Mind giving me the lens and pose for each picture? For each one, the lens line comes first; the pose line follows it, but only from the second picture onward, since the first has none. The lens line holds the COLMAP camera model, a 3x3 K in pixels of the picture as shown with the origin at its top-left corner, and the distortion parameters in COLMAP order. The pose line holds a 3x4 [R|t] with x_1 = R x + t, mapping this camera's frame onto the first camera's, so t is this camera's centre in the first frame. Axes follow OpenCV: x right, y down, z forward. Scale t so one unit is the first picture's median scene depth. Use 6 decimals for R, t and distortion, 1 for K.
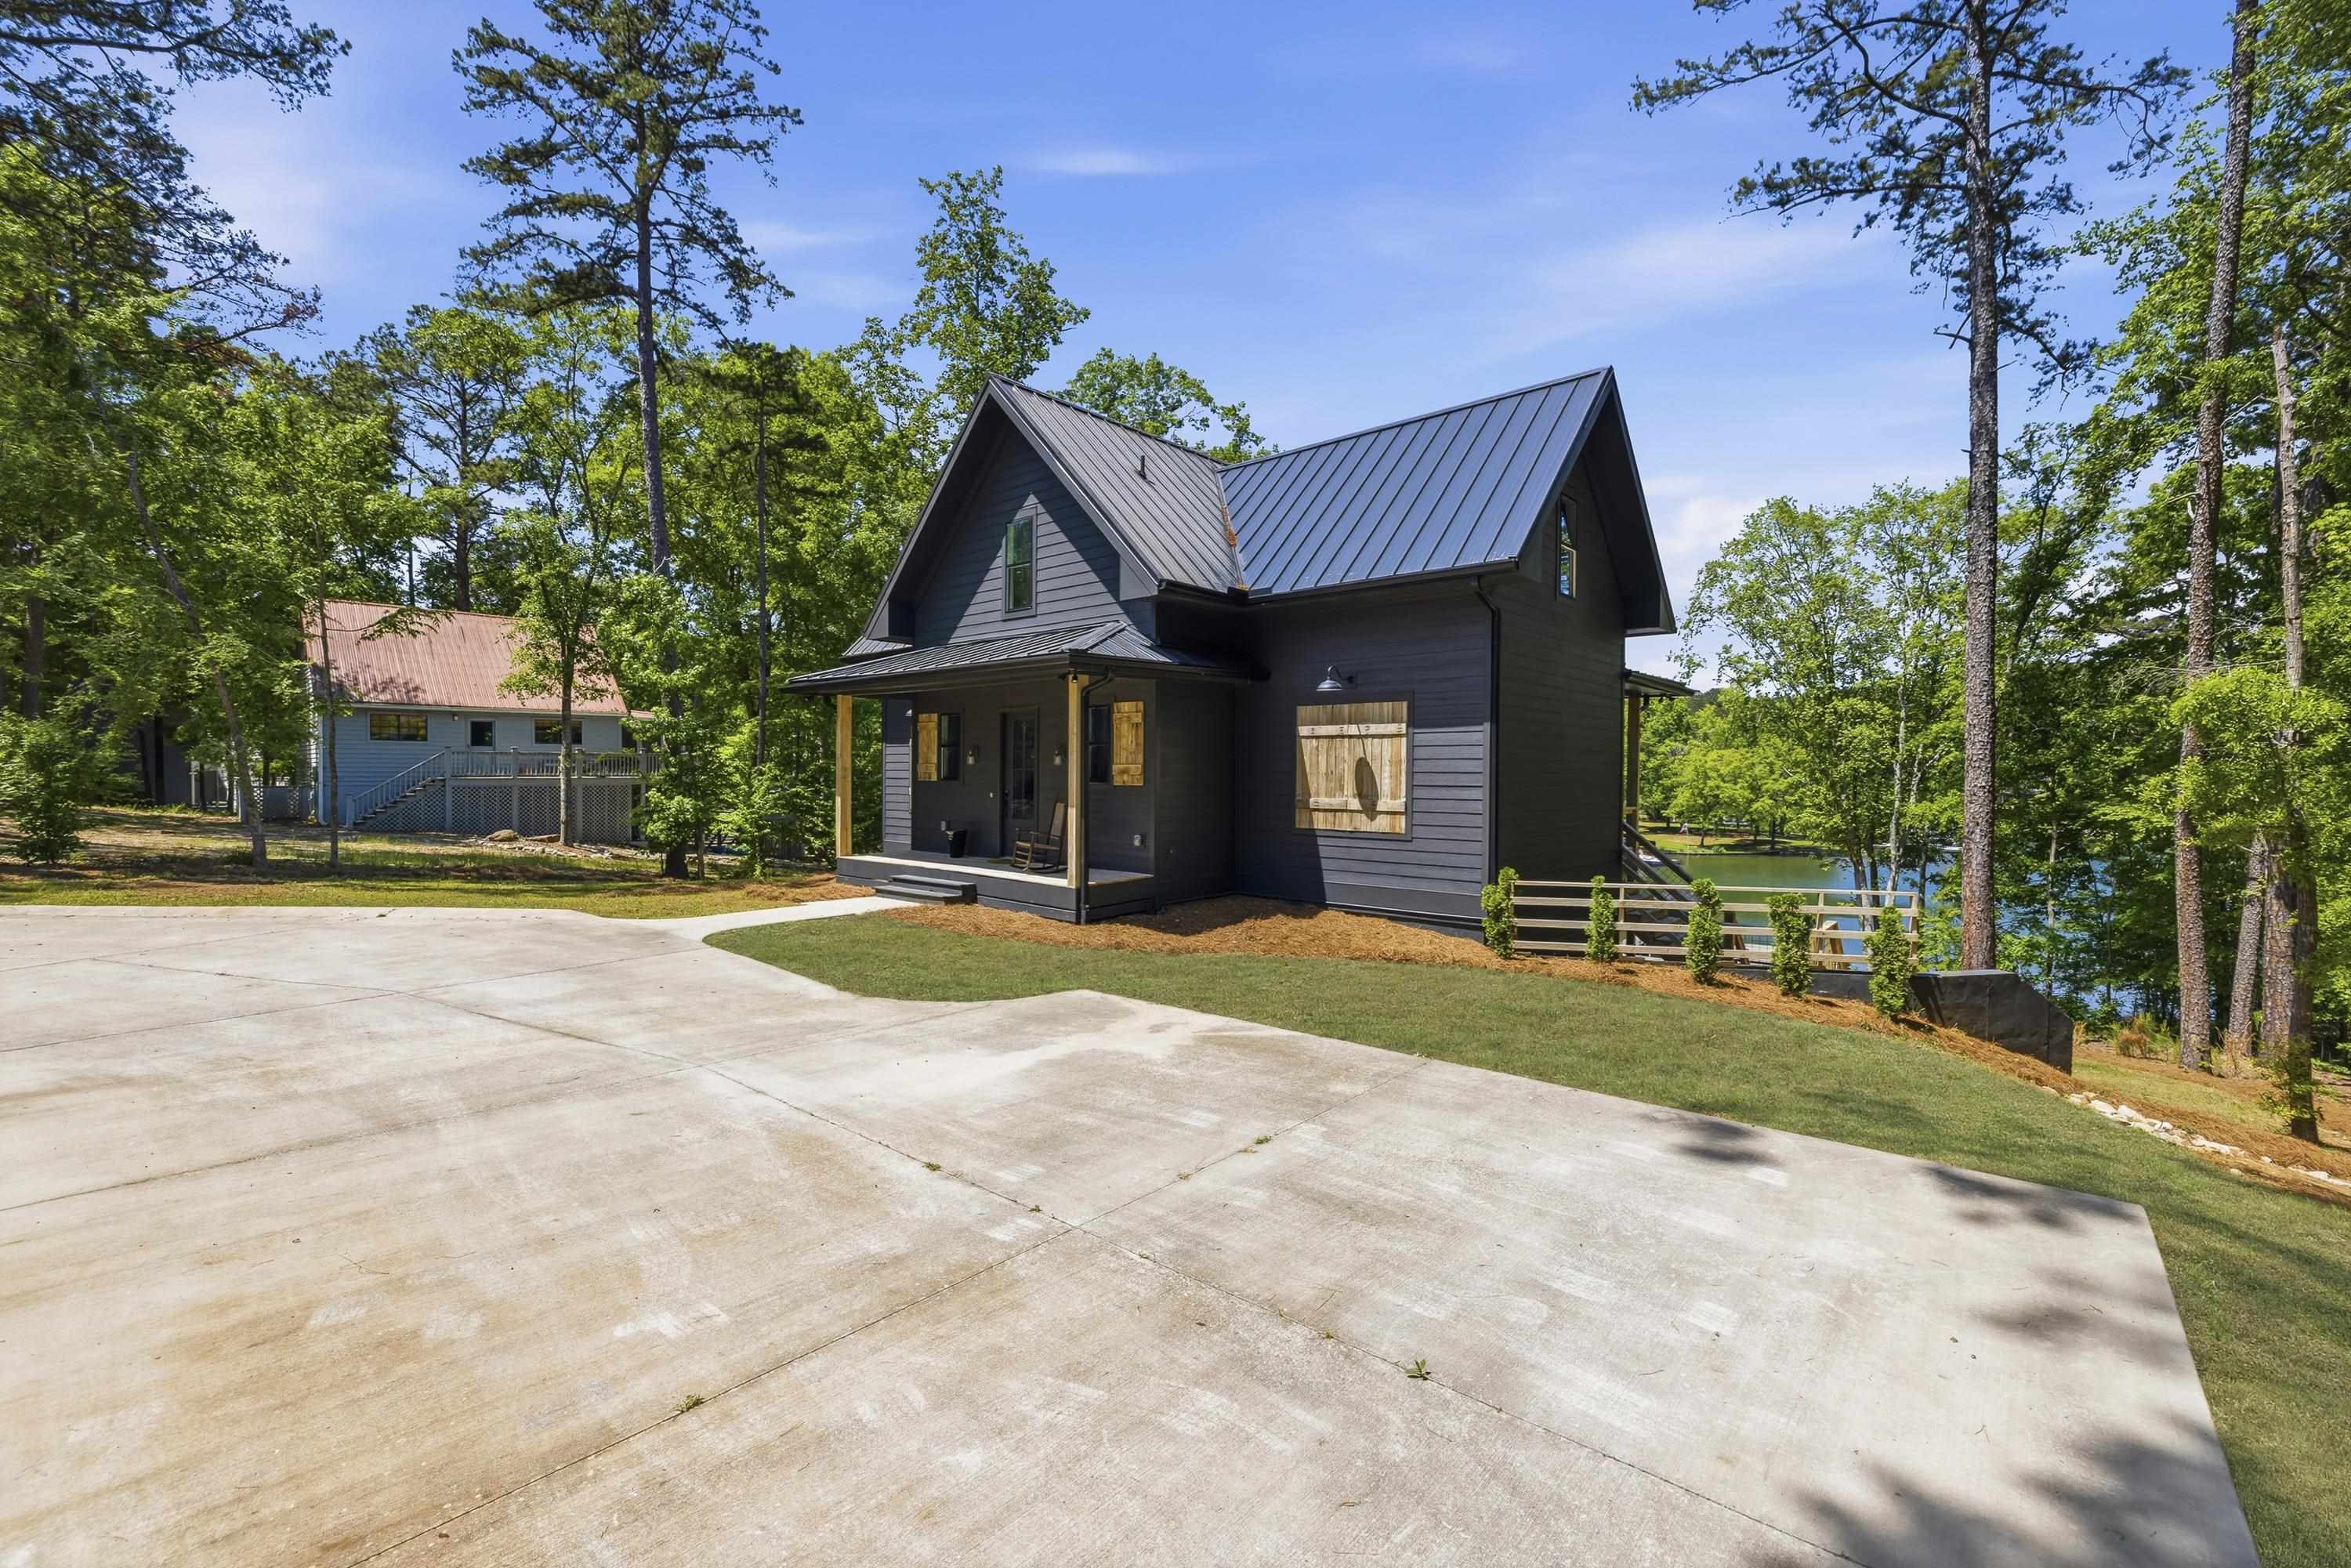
lens RADIAL K [[1002.6, 0, 1162.8], [0, 1002.6, 775.8], [0, 0, 1]] dist [0.000720, -0.000134]
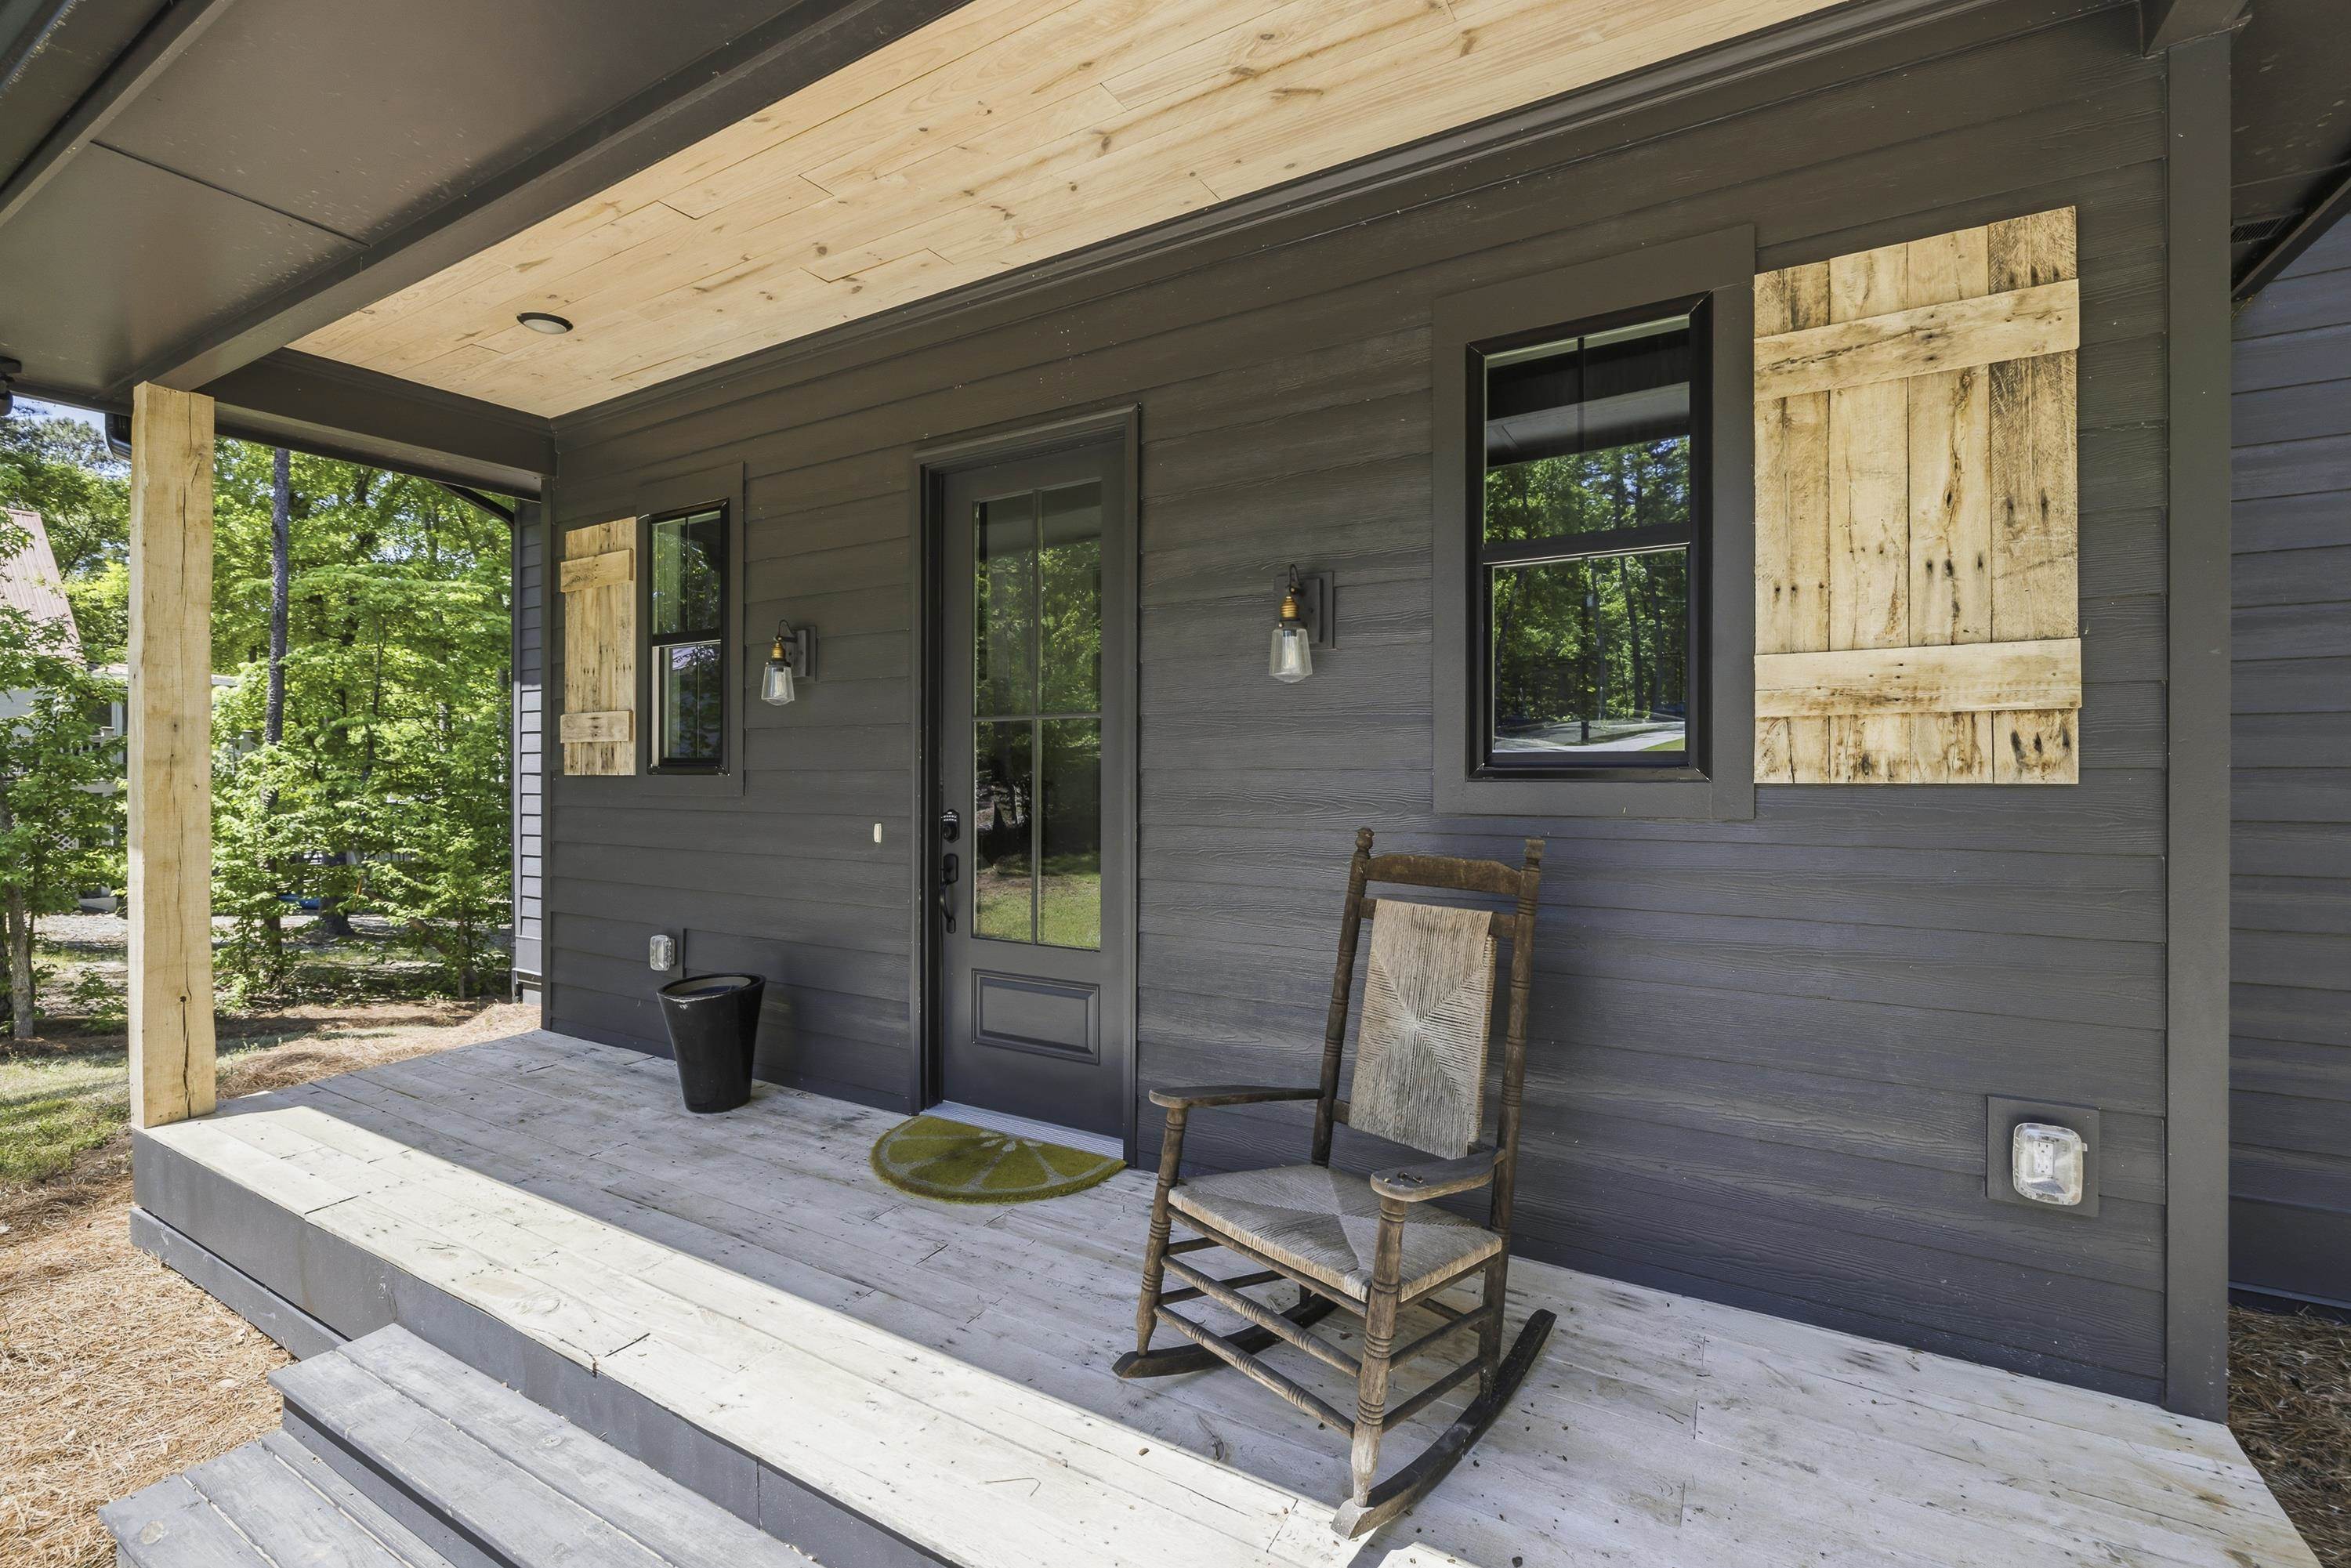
lens RADIAL K [[1002.6, 0, 1162.8], [0, 1002.6, 775.8], [0, 0, 1]] dist [0.000720, -0.000134]
pose [[0.977755, -0.009487, 0.209534, -0.154498], [0.009161, 0.999955, 0.002526, 0.006120], [-0.209548, -0.000550, 0.977798, 0.758865]]
